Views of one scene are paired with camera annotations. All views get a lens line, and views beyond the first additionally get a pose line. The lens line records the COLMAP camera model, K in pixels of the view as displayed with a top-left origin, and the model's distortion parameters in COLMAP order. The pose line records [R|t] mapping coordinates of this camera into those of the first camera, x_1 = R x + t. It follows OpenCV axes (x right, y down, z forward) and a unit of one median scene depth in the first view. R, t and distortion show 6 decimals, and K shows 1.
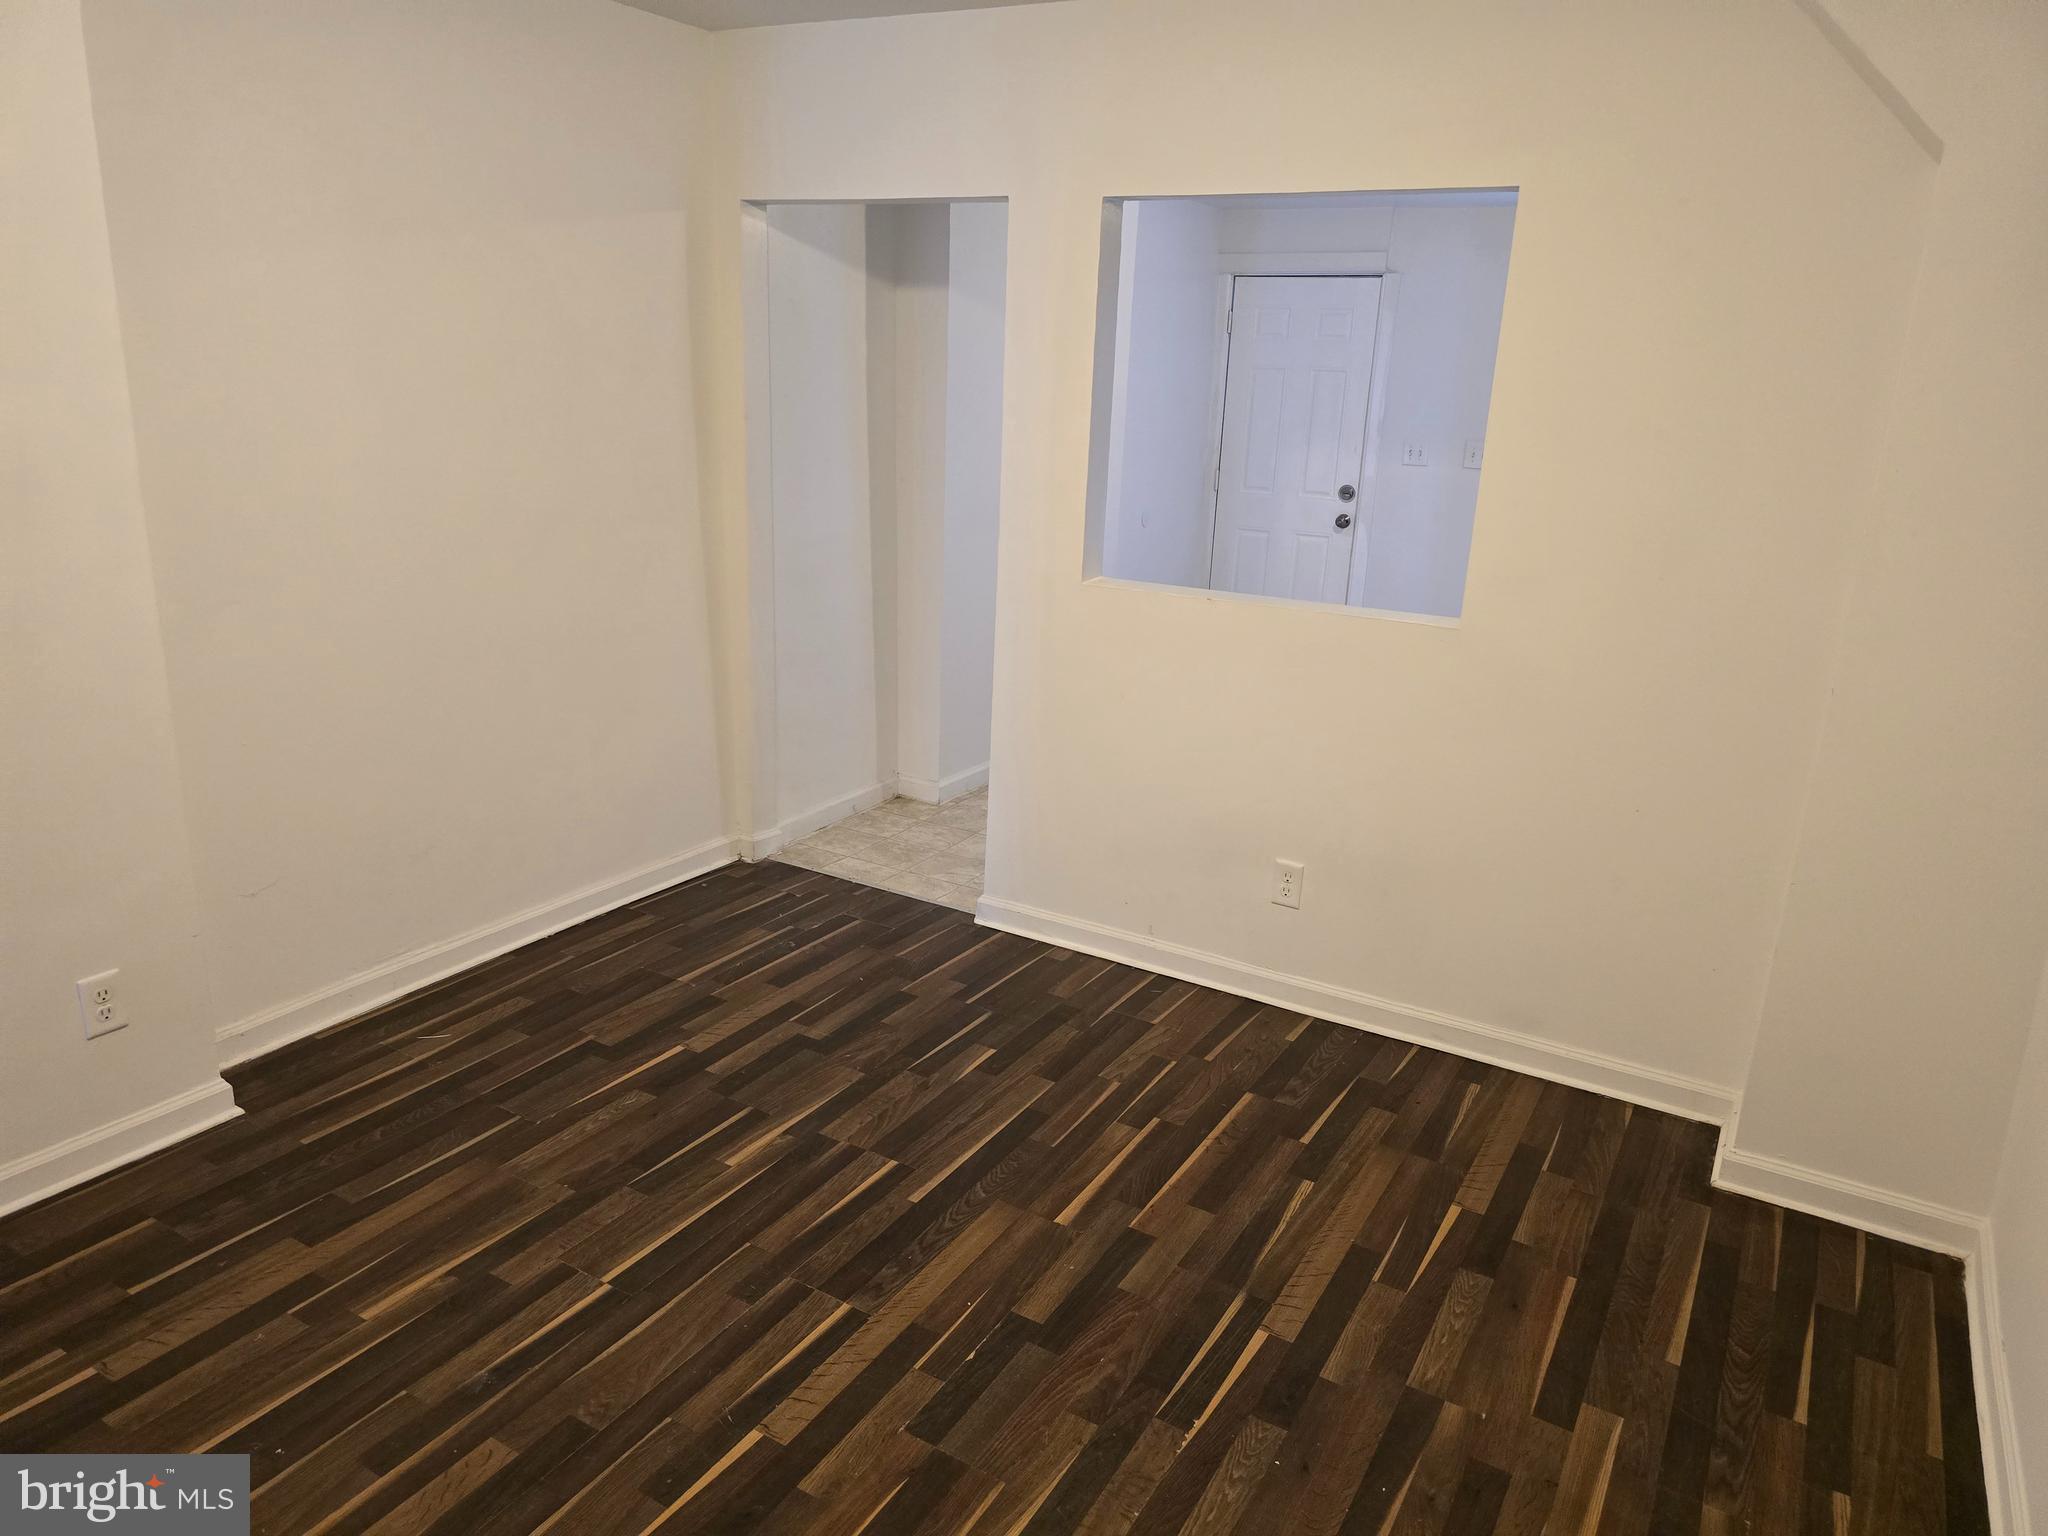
lens RADIAL K [[1376.0, 0, 1016.3], [0, 1376.0, 772.3], [0, 0, 1]] dist [0.069779, -0.063704]
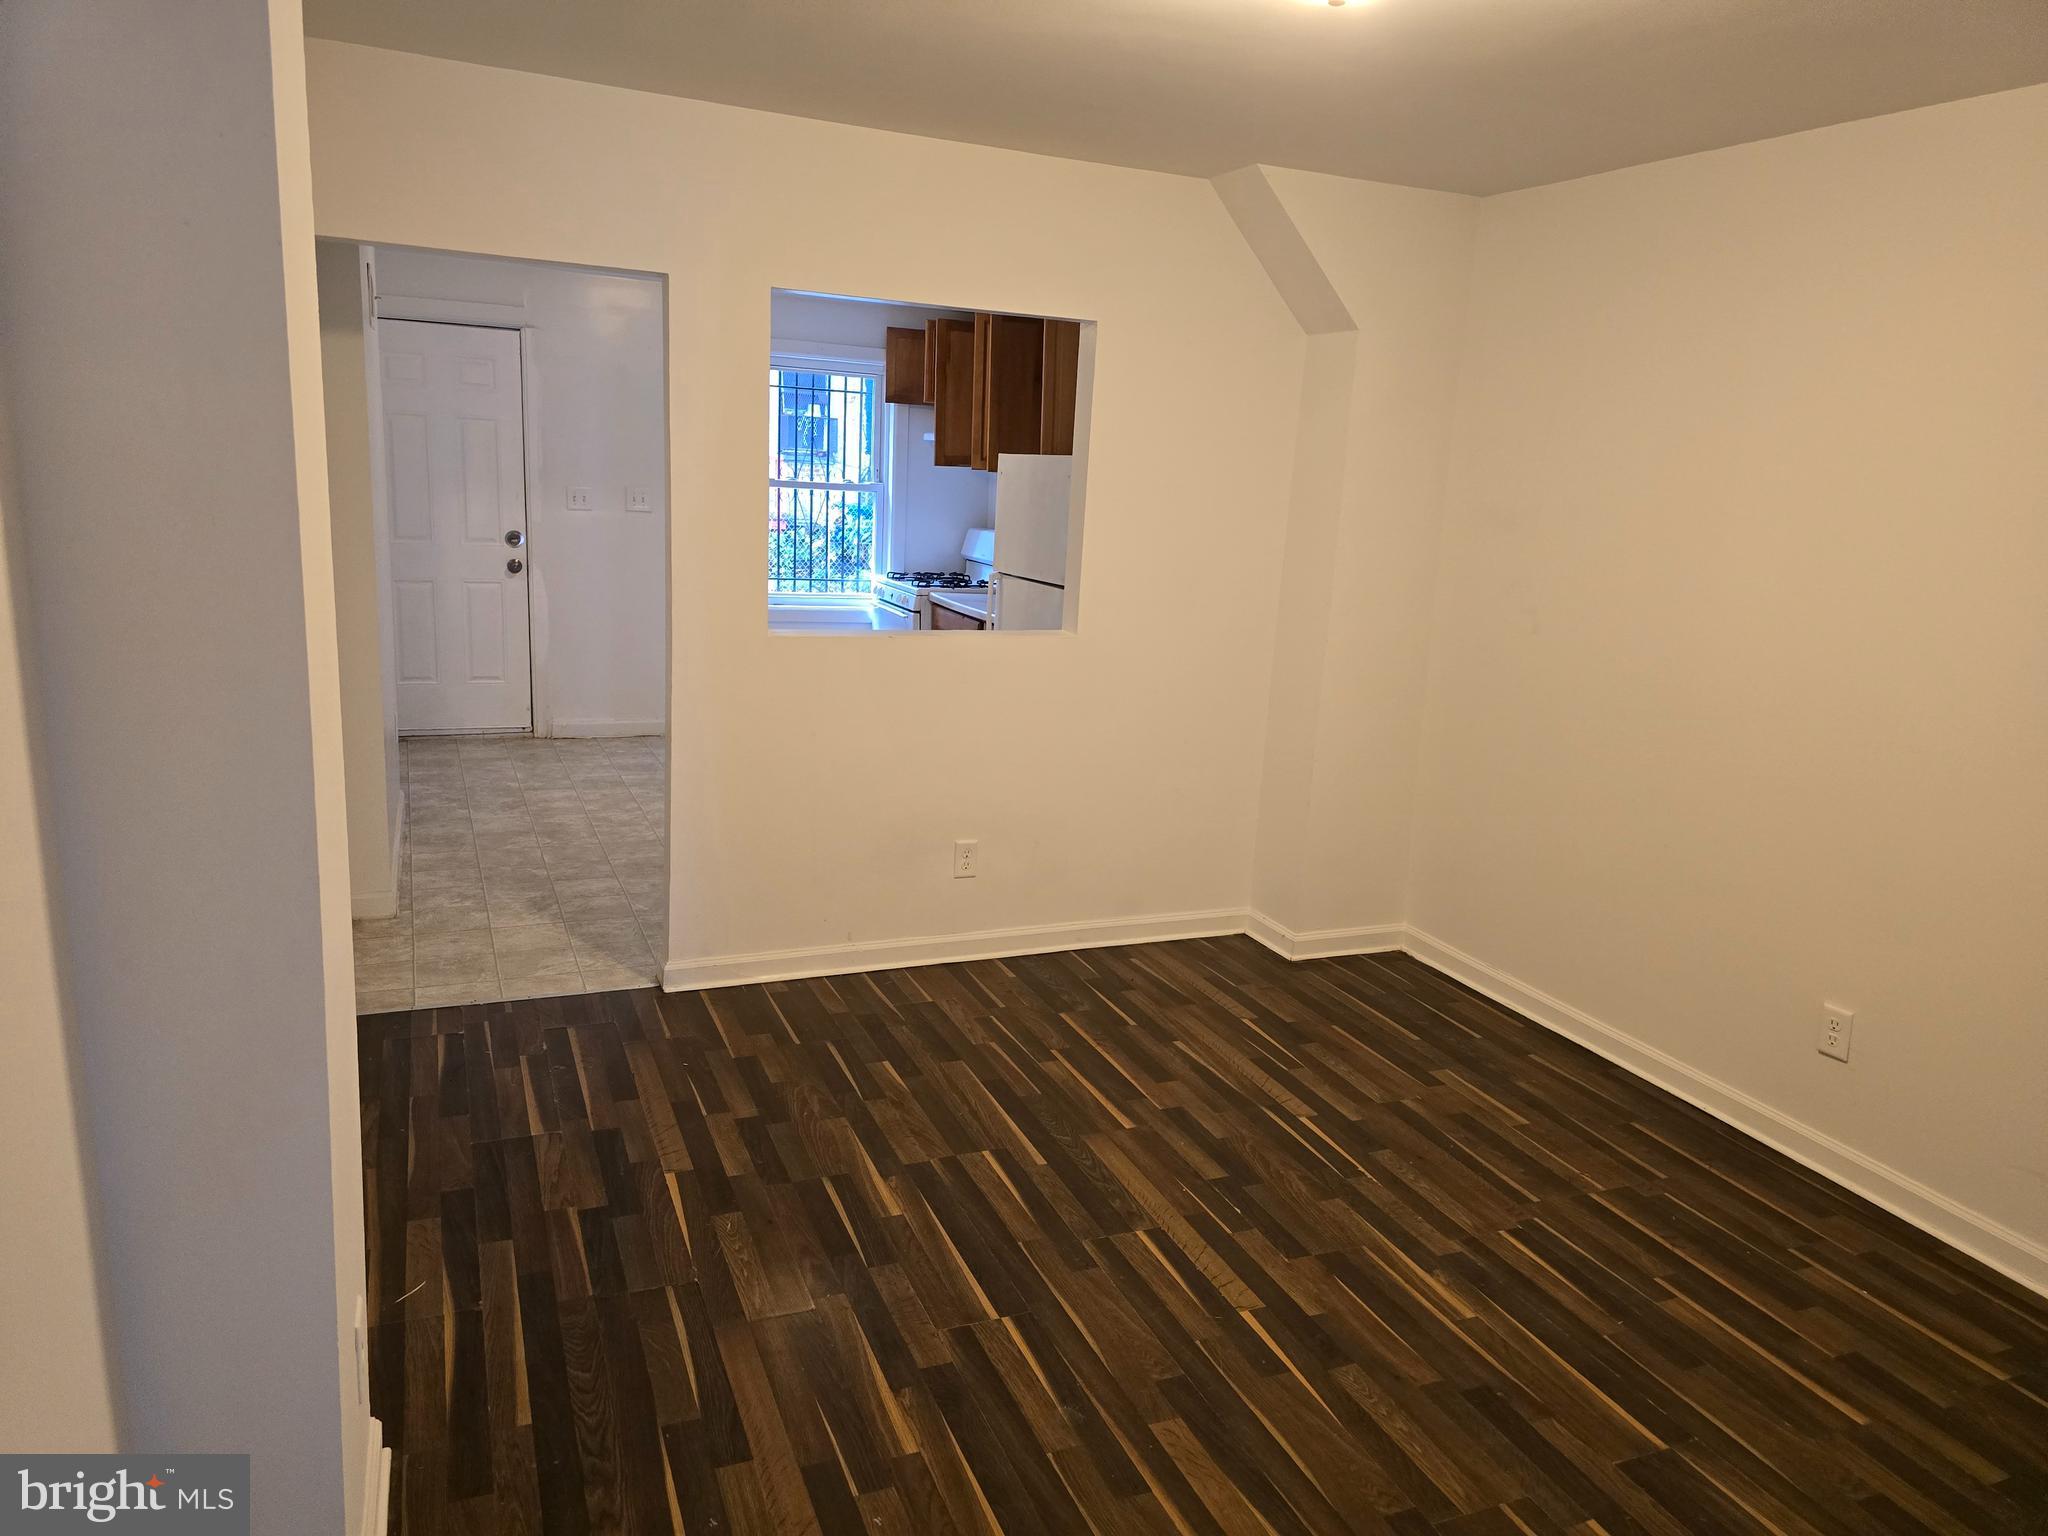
lens RADIAL K [[1376.0, 0, 1021.8], [0, 1376.0, 760.9], [0, 0, 1]] dist [0.069779, -0.063704]
pose [[0.599896, -0.182172, 0.779063, -0.861020], [0.201934, 0.976683, 0.072890, -0.100561], [-0.774176, 0.113593, 0.622695, 0.236184]]
